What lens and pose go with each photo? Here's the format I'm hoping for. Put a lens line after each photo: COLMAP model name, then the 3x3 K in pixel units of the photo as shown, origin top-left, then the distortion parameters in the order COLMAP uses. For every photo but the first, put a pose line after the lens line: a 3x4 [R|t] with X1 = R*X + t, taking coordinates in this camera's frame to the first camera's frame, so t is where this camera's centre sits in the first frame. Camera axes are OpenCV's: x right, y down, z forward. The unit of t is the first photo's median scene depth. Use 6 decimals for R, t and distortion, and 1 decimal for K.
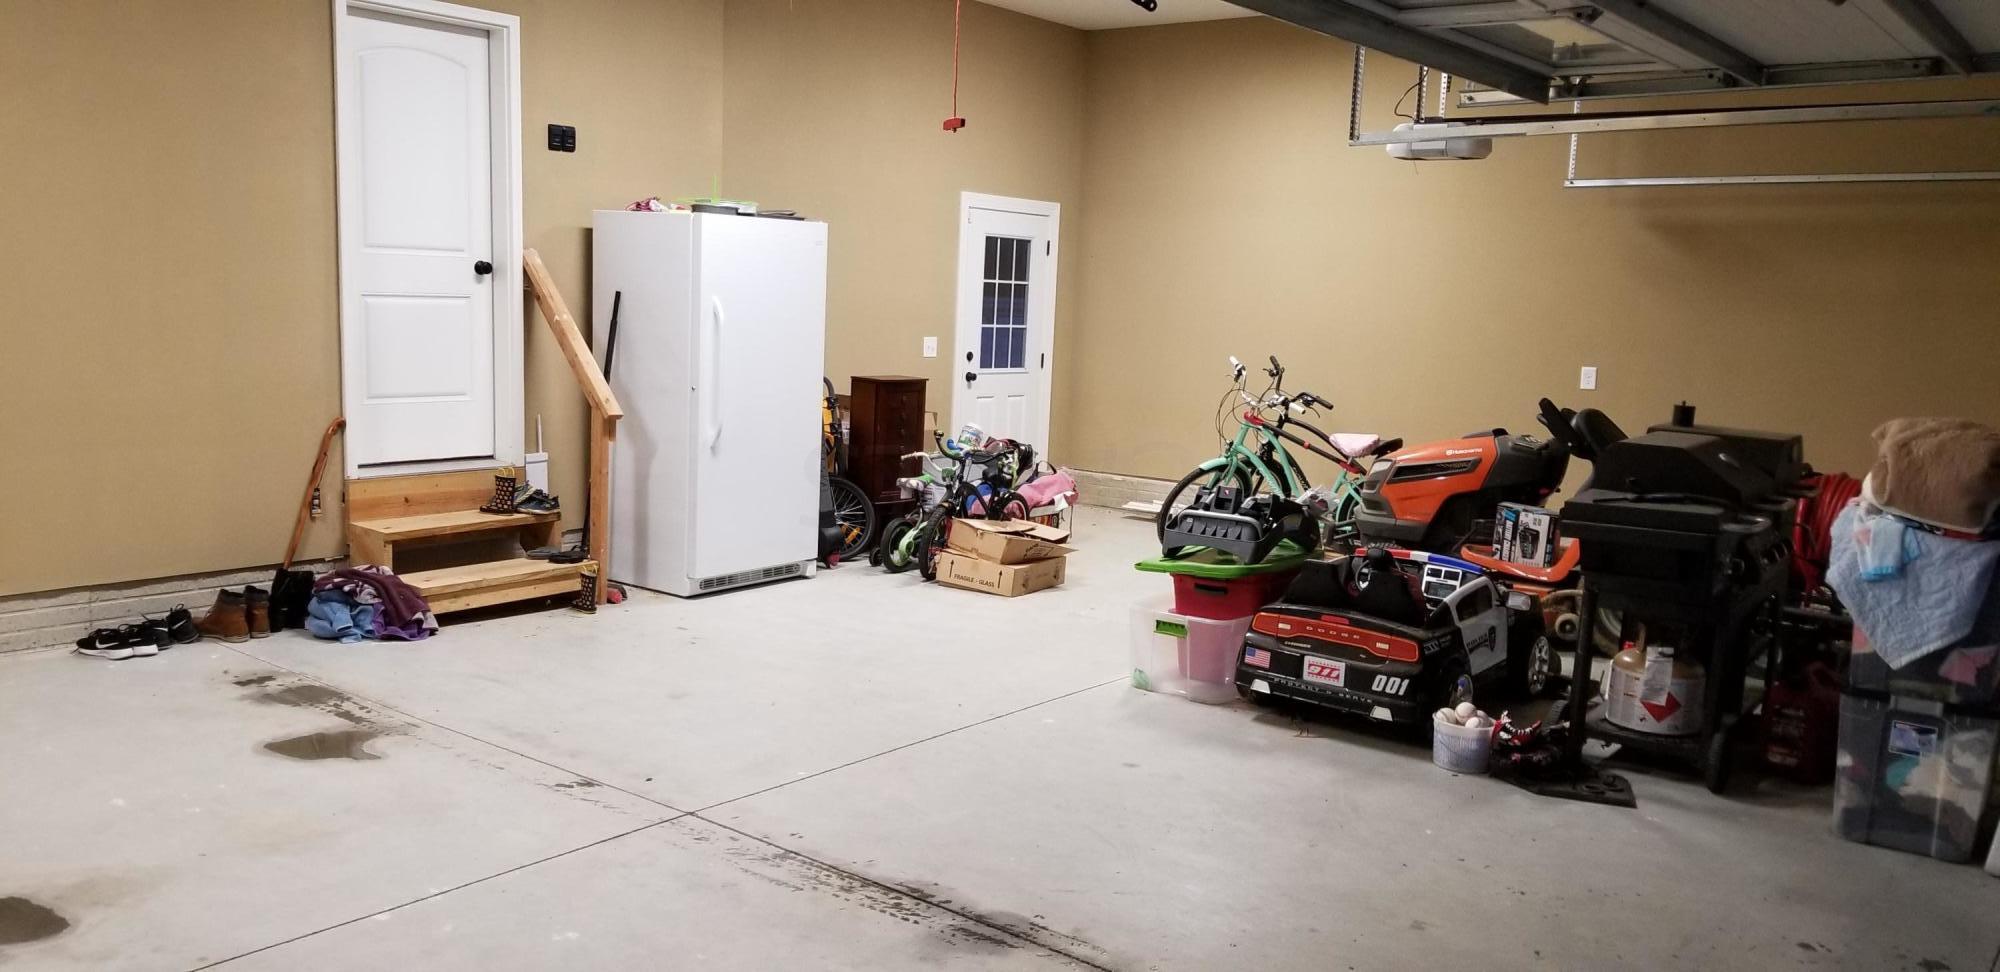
lens RADIAL K [[1572.7, 0, 987.8], [0, 1572.7, 485.7], [0, 0, 1]] dist [0.098513, -0.178065]
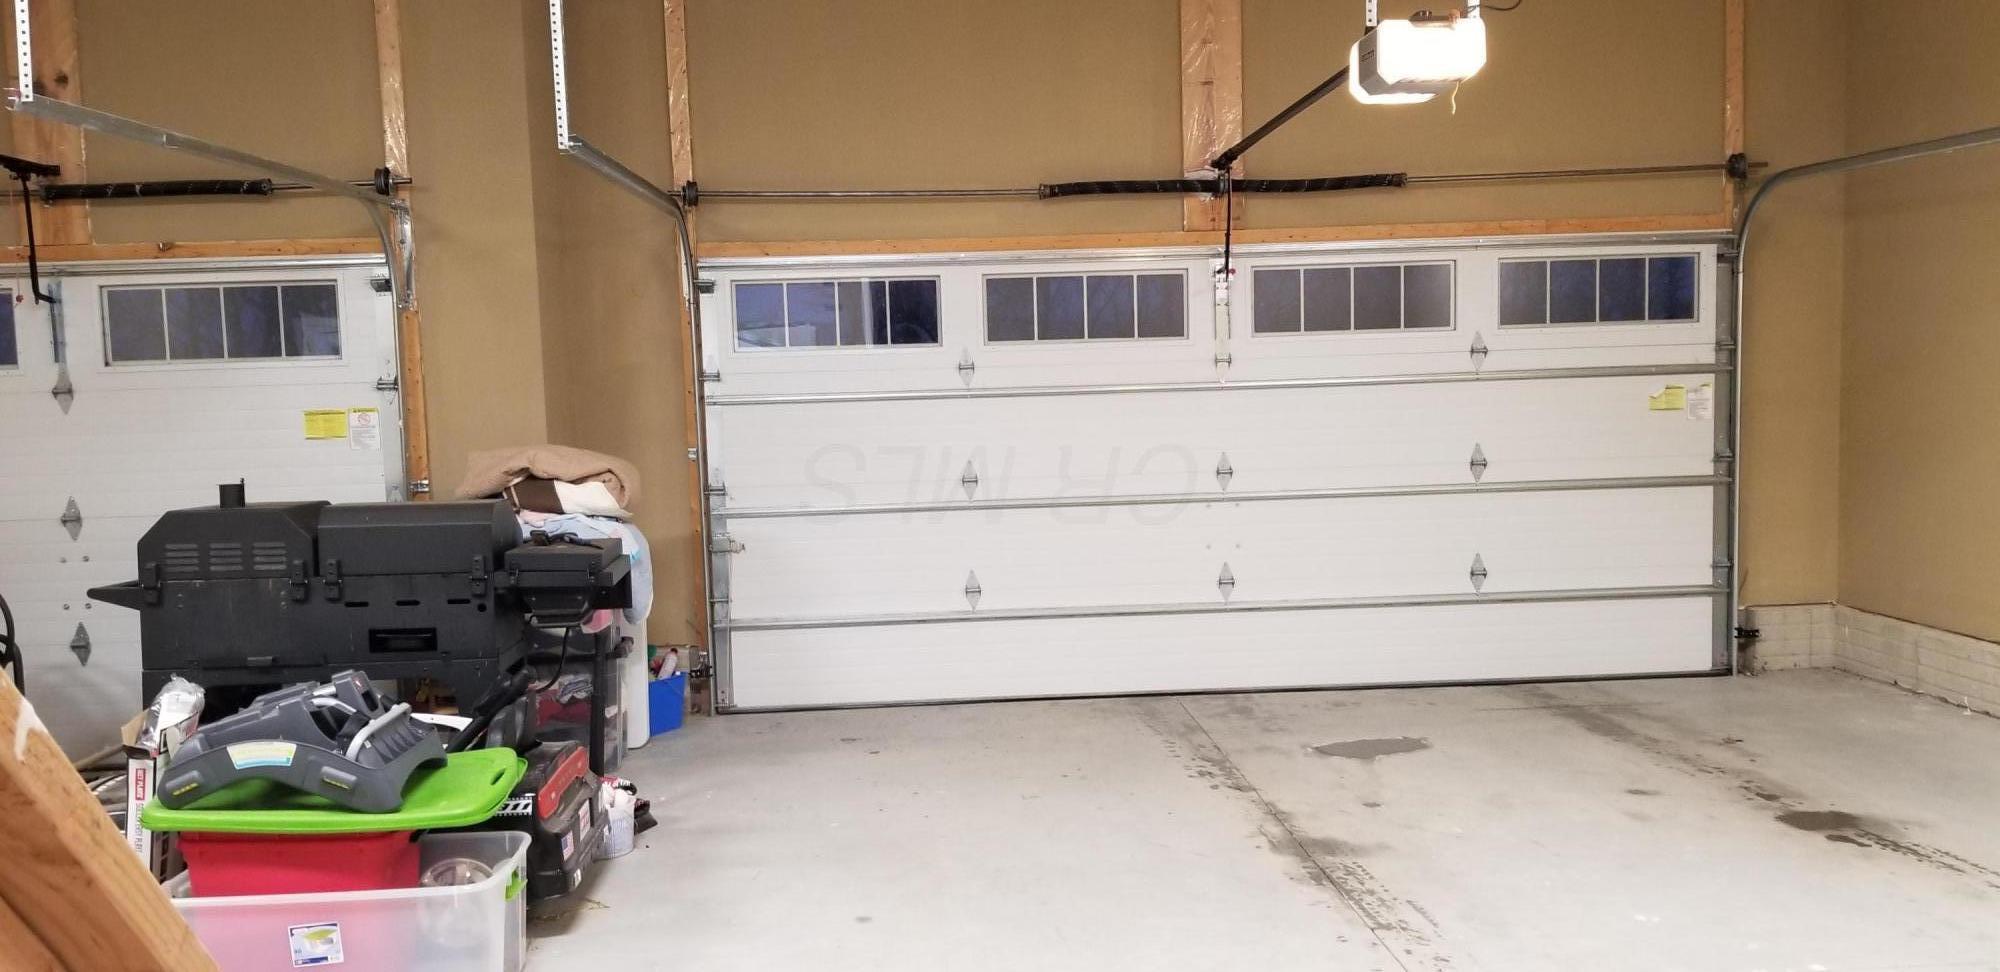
lens RADIAL K [[1572.7, 0, 987.8], [0, 1572.7, 485.7], [0, 0, 1]] dist [0.098513, -0.178065]
pose [[-0.651733, -0.079868, 0.754232, -0.724153], [0.103063, 0.975890, 0.192397, -0.259005], [-0.751413, 0.203124, -0.627788, 1.833523]]
